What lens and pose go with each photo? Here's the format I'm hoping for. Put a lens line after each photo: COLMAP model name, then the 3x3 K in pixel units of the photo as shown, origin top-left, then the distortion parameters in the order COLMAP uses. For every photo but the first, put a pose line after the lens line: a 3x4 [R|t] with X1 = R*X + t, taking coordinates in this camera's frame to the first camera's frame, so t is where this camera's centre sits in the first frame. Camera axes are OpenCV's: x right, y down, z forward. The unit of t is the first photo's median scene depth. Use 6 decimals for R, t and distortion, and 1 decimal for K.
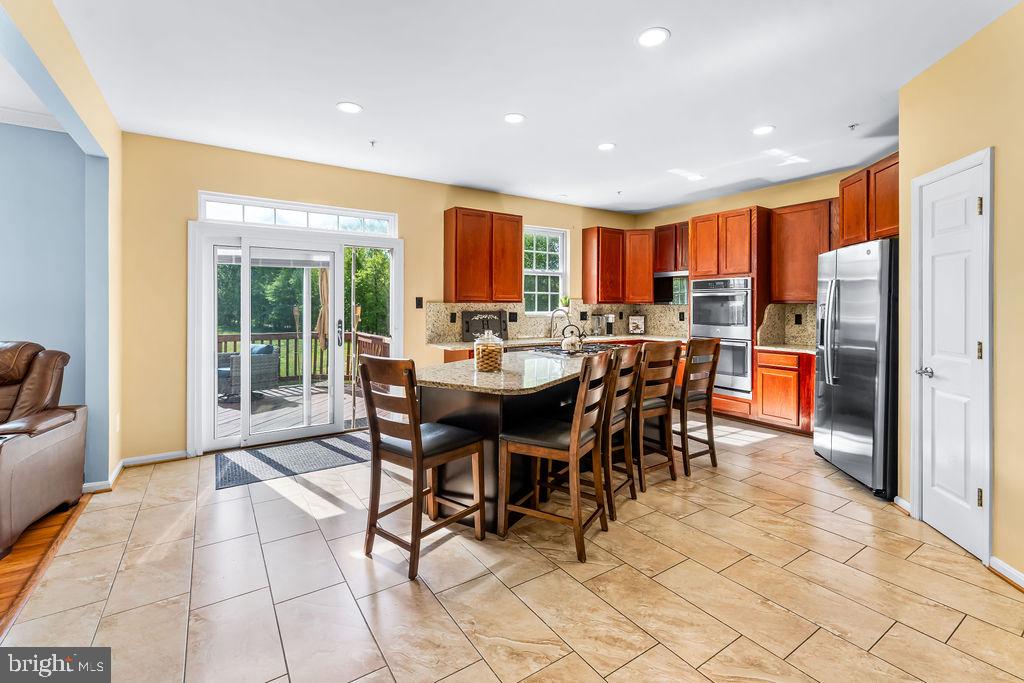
lens RADIAL K [[447.0, 0, 514.8], [0, 447.0, 306.1], [0, 0, 1]] dist [0.002656, -0.000962]
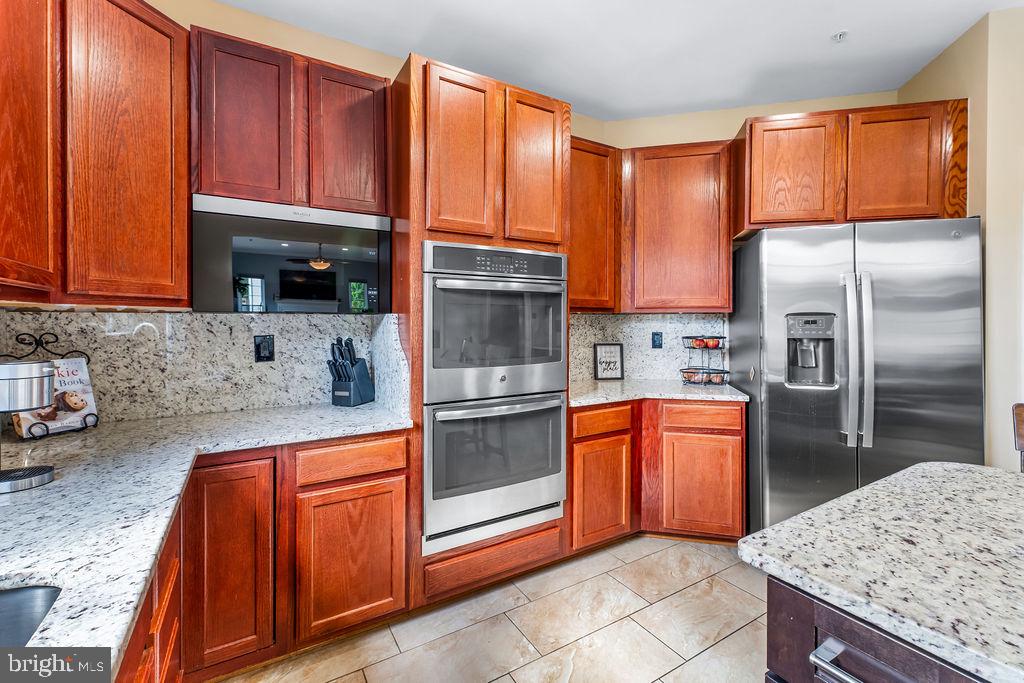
lens RADIAL K [[447.0, 0, 525.2], [0, 447.0, 325.1], [0, 0, 1]] dist [0.002656, -0.000962]
pose [[0.037112, -0.012166, 0.999237, 0.058192], [0.000992, 0.999926, 0.012137, 0.002623], [-0.999311, 0.000541, 0.037121, 0.951865]]
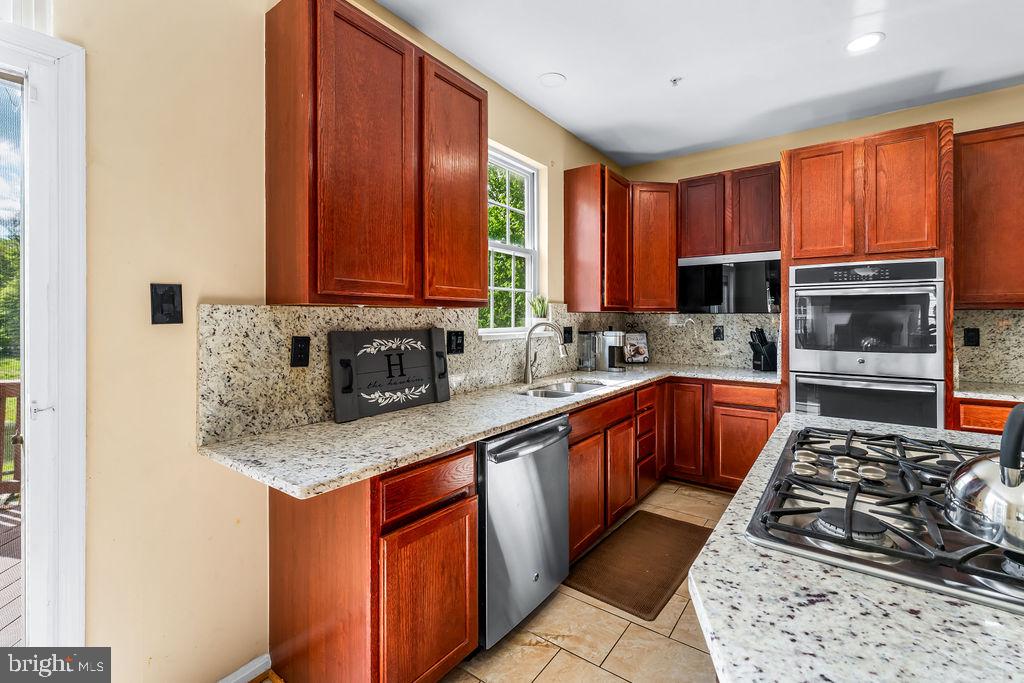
lens RADIAL K [[447.0, 0, 518.9], [0, 447.0, 316.8], [0, 0, 1]] dist [0.002656, -0.000962]
pose [[0.937421, -0.003277, 0.348183, -0.101637], [0.004383, 0.999988, -0.002389, 0.002044], [-0.348171, 0.003765, 0.937424, 0.637992]]
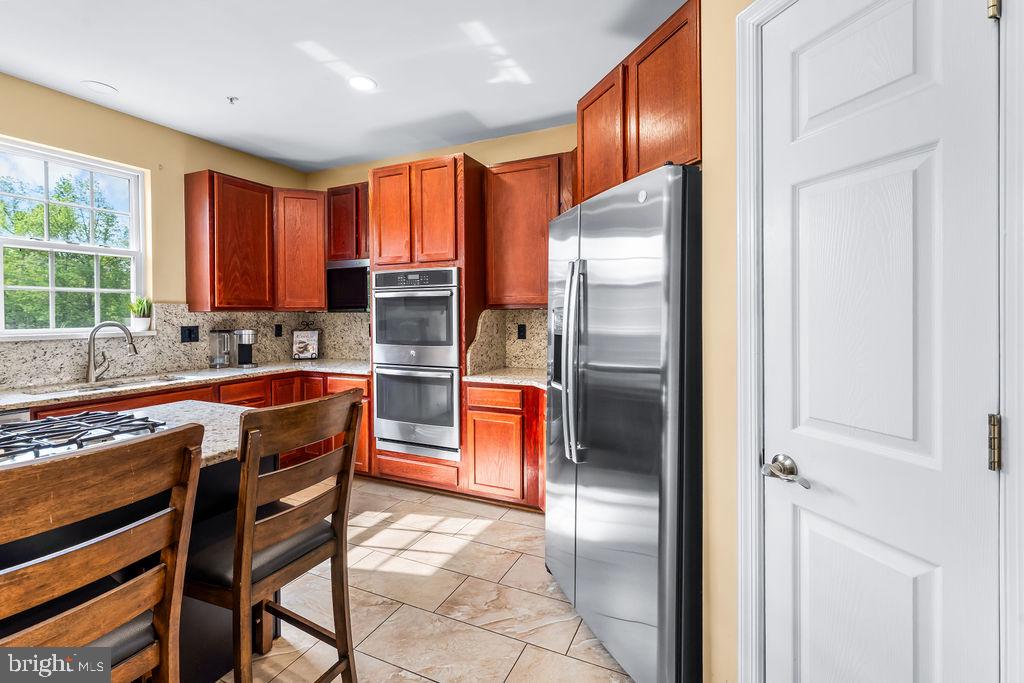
lens RADIAL K [[447.0, 0, 519.4], [0, 447.0, 318.5], [0, 0, 1]] dist [0.002656, -0.000962]
pose [[0.848775, -0.013580, 0.528580, 0.251235], [0.009411, 0.999900, 0.010577, 0.001450], [-0.528671, -0.004003, 0.848818, 0.392187]]
